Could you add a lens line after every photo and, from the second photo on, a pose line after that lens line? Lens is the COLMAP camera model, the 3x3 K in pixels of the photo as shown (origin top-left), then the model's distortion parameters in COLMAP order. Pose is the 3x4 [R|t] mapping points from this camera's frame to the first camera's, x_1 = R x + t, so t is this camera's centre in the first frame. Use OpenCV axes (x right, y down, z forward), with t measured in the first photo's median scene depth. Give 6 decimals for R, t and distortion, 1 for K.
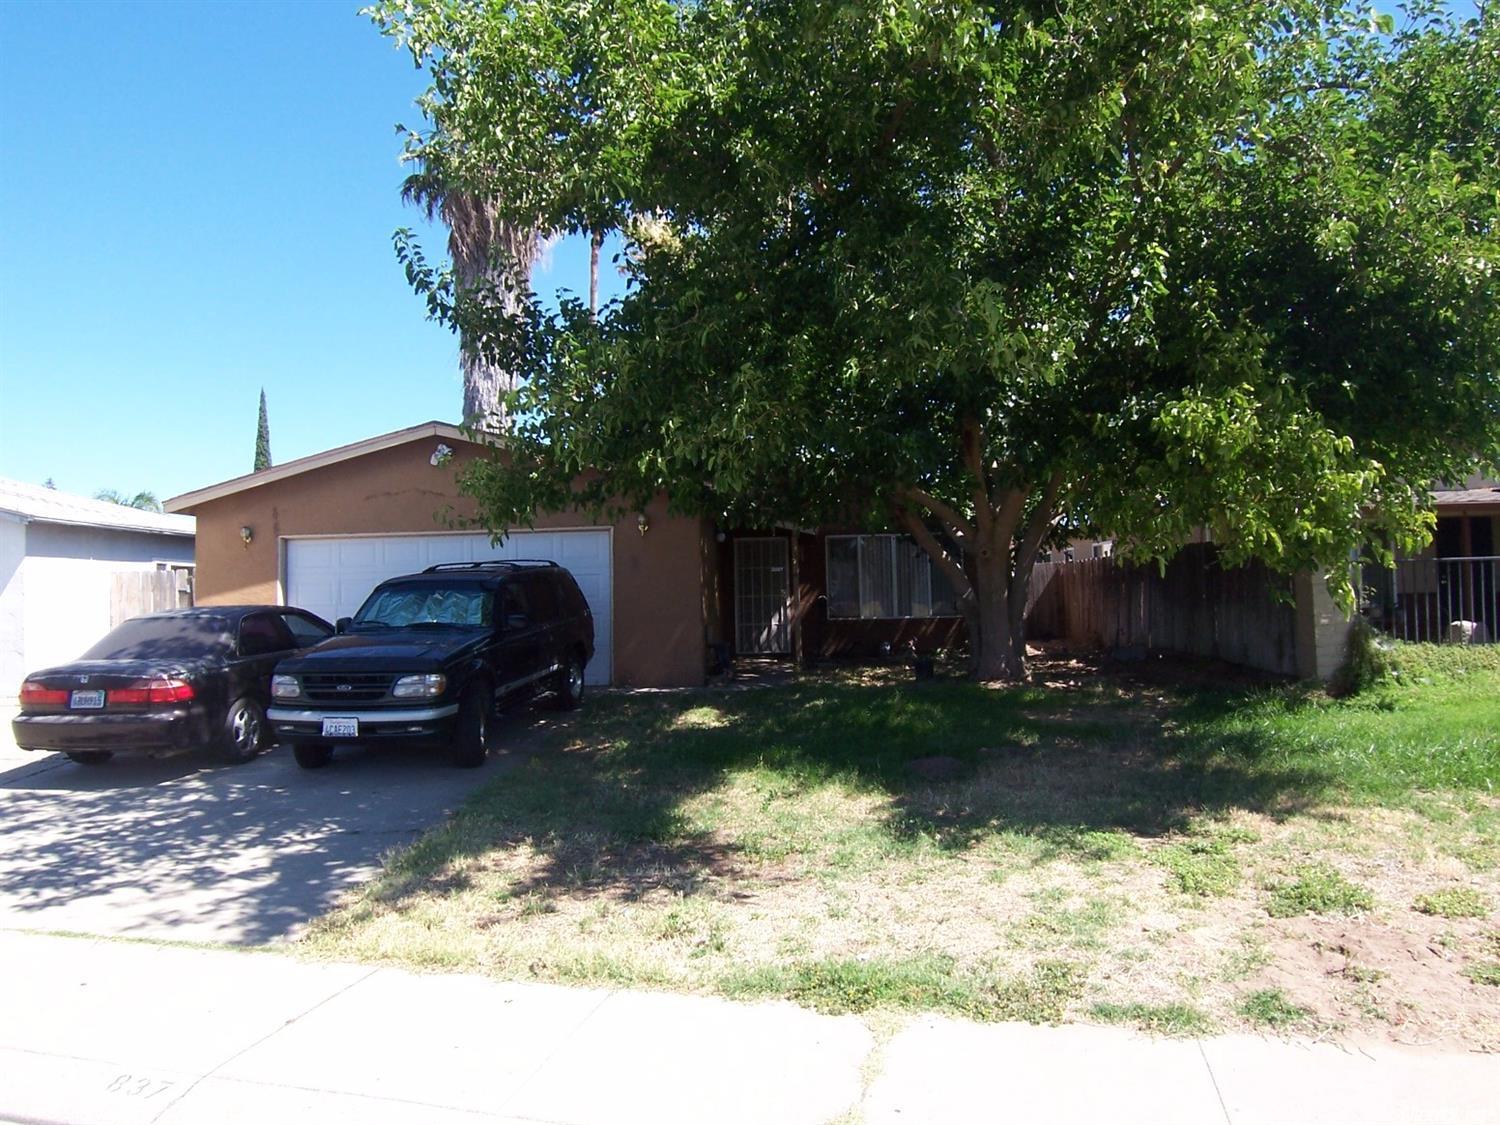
lens RADIAL K [[1017.5, 0, 750.0], [0, 1017.5, 562.5], [0, 0, 1]] dist [0.007248, -0.062747]
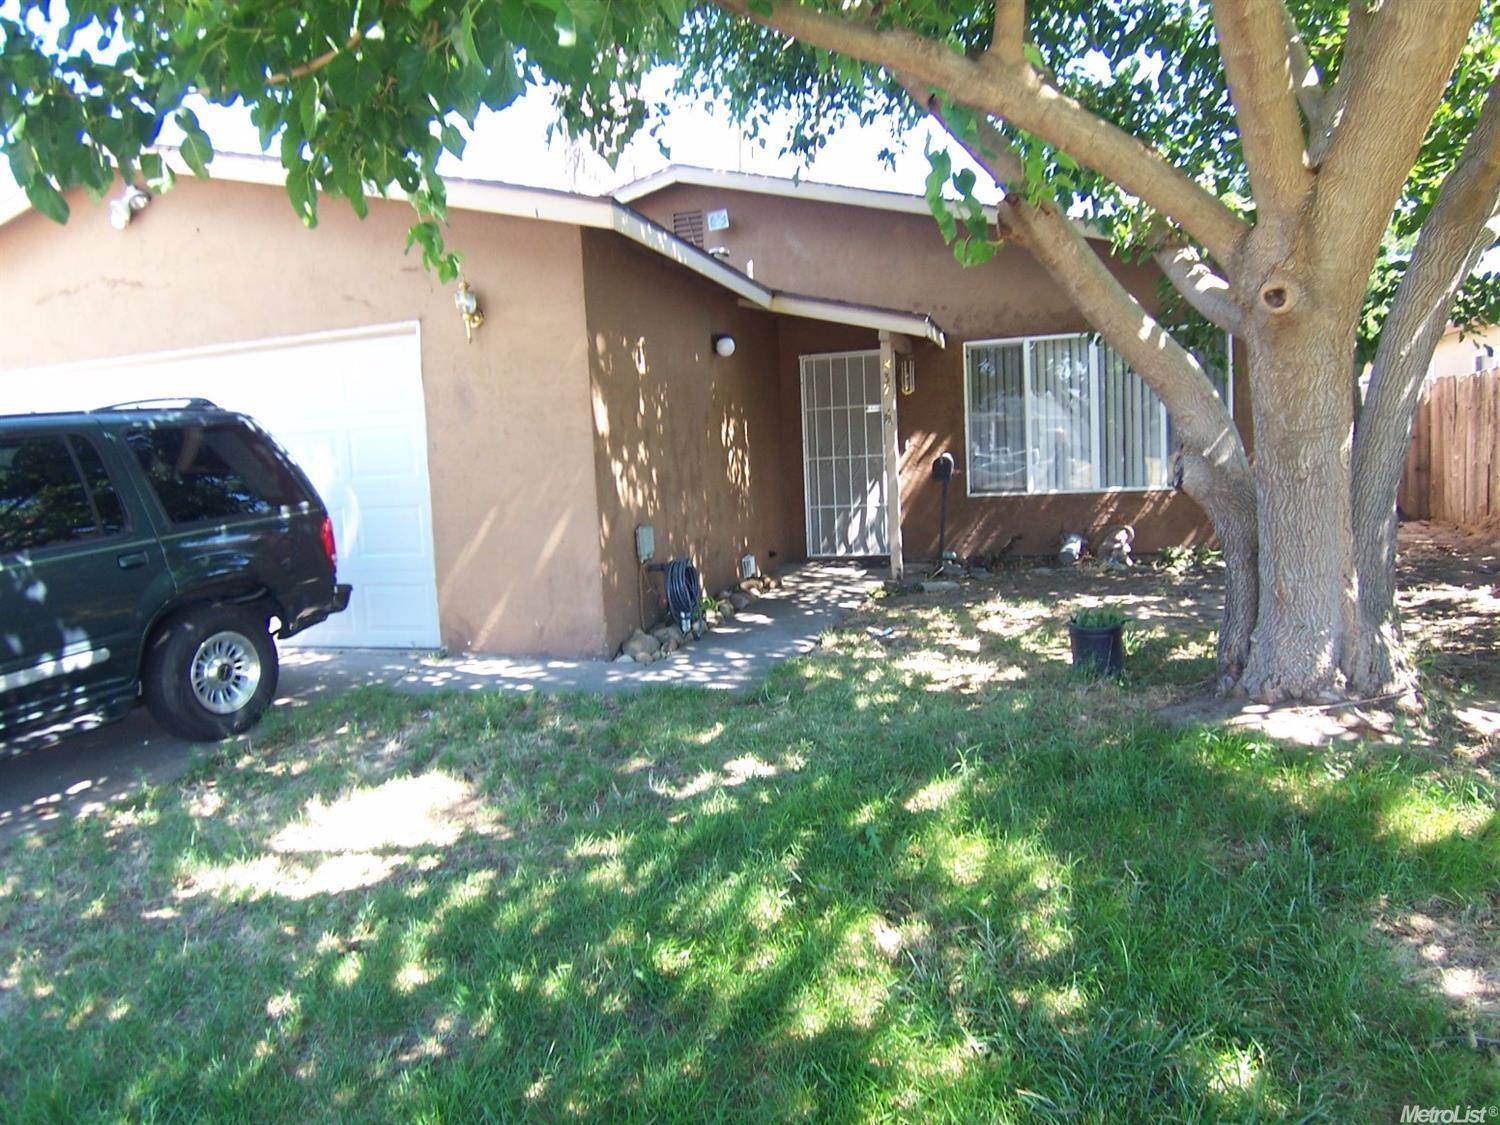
lens RADIAL K [[1017.5, 0, 750.0], [0, 1017.5, 562.5], [0, 0, 1]] dist [0.007248, -0.062747]
pose [[0.967543, -0.002614, -0.252691, 0.103611], [0.037295, 0.990474, 0.132555, 0.014147], [0.249938, -0.137677, 0.958424, 0.439408]]
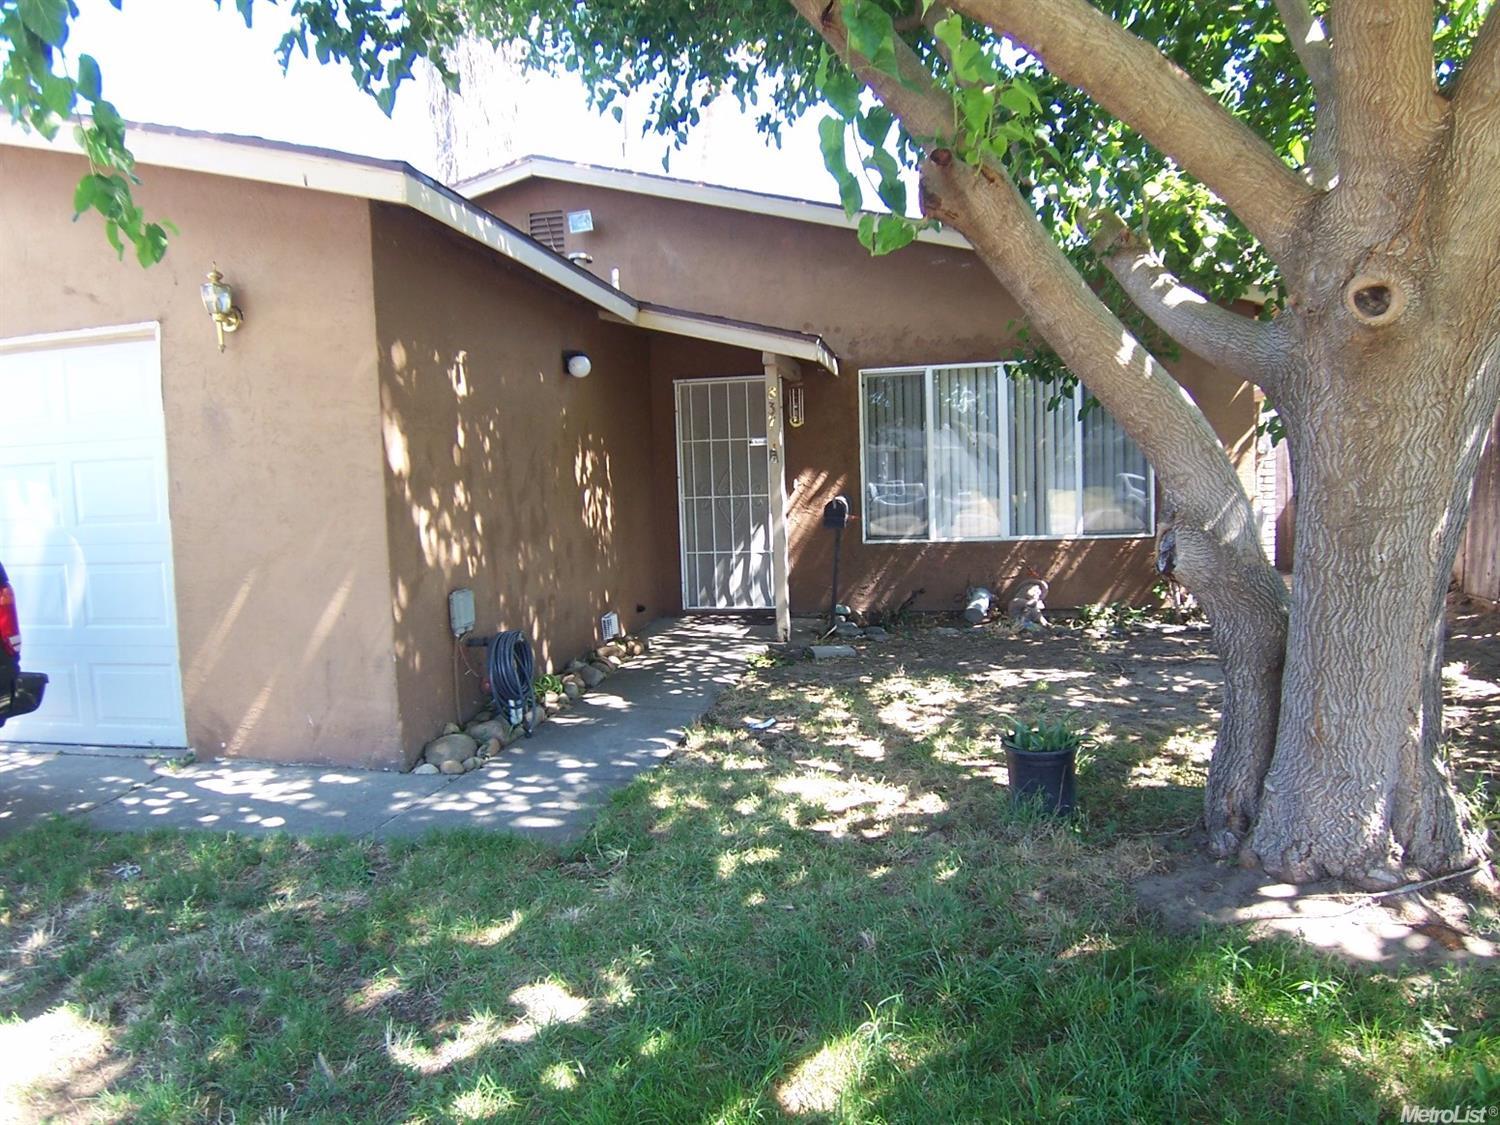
lens RADIAL K [[1017.5, 0, 750.0], [0, 1017.5, 562.5], [0, 0, 1]] dist [0.007248, -0.062747]
pose [[0.988826, -0.002914, -0.149044, 0.097197], [0.019649, 0.993633, 0.110936, 0.010132], [0.147772, -0.112625, 0.982588, 0.516665]]
